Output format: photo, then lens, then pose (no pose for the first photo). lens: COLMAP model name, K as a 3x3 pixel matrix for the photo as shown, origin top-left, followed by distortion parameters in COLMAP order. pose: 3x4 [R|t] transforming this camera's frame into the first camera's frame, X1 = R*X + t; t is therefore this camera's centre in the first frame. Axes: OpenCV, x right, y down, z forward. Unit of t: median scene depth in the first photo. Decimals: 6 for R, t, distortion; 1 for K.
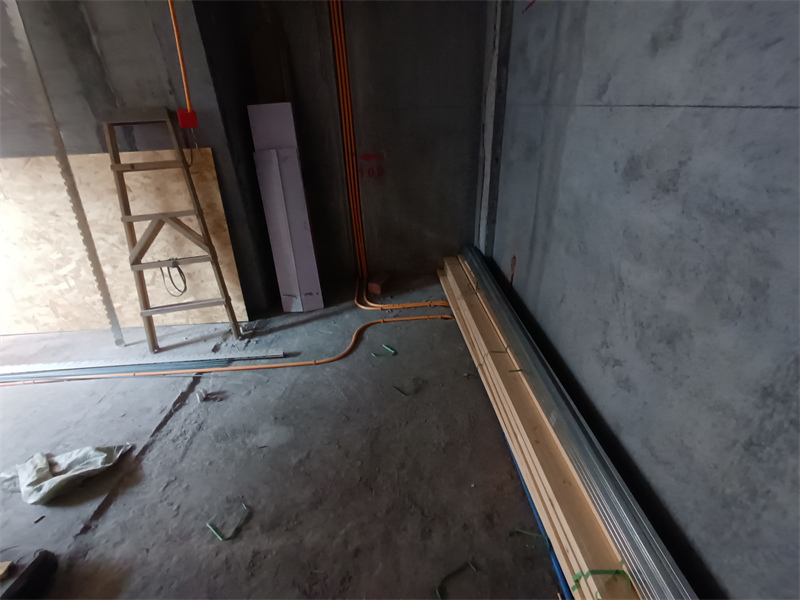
lens RADIAL K [[368.2, 0, 398.2], [0, 368.2, 301.0], [0, 0, 1]] dist [-0.000244, -0.000125]
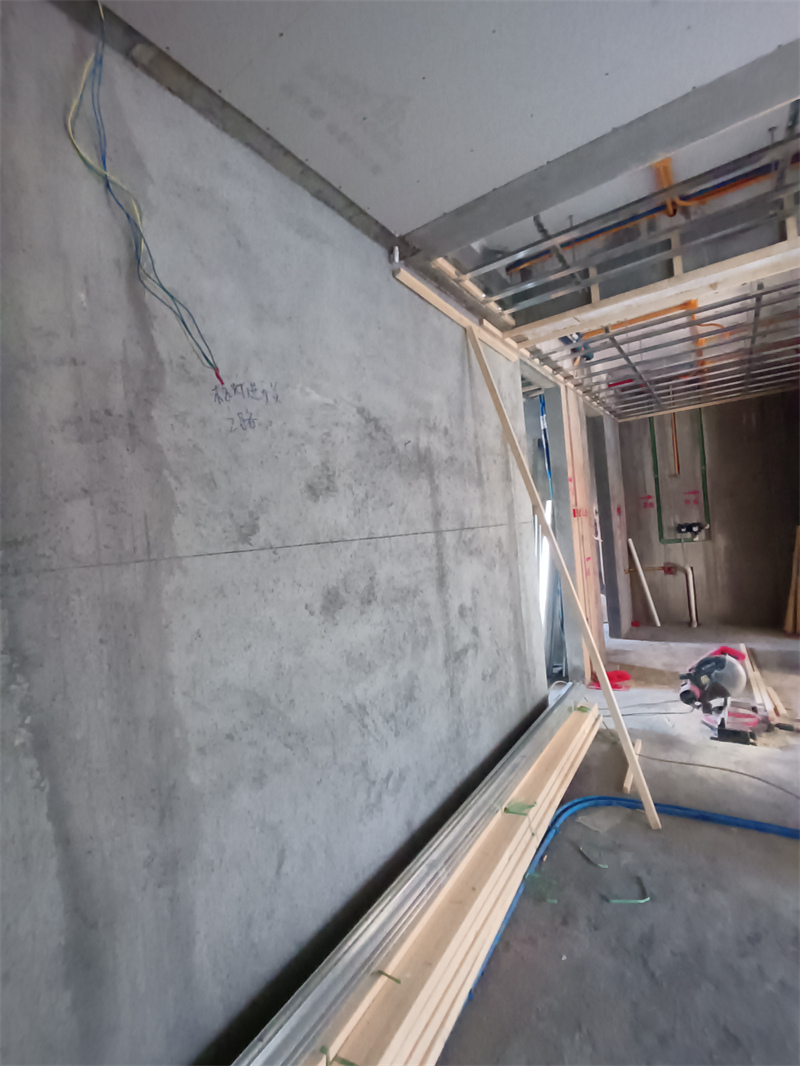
lens RADIAL K [[490.6, 0, 398.0], [0, 490.6, 535.6], [0, 0, 1]] dist [-0.000244, -0.000125]
pose [[-0.795062, 0.108035, 0.596829, -0.294884], [0.388025, 0.846893, 0.363604, -0.982084], [-0.466169, 0.520673, -0.715253, 1.903987]]
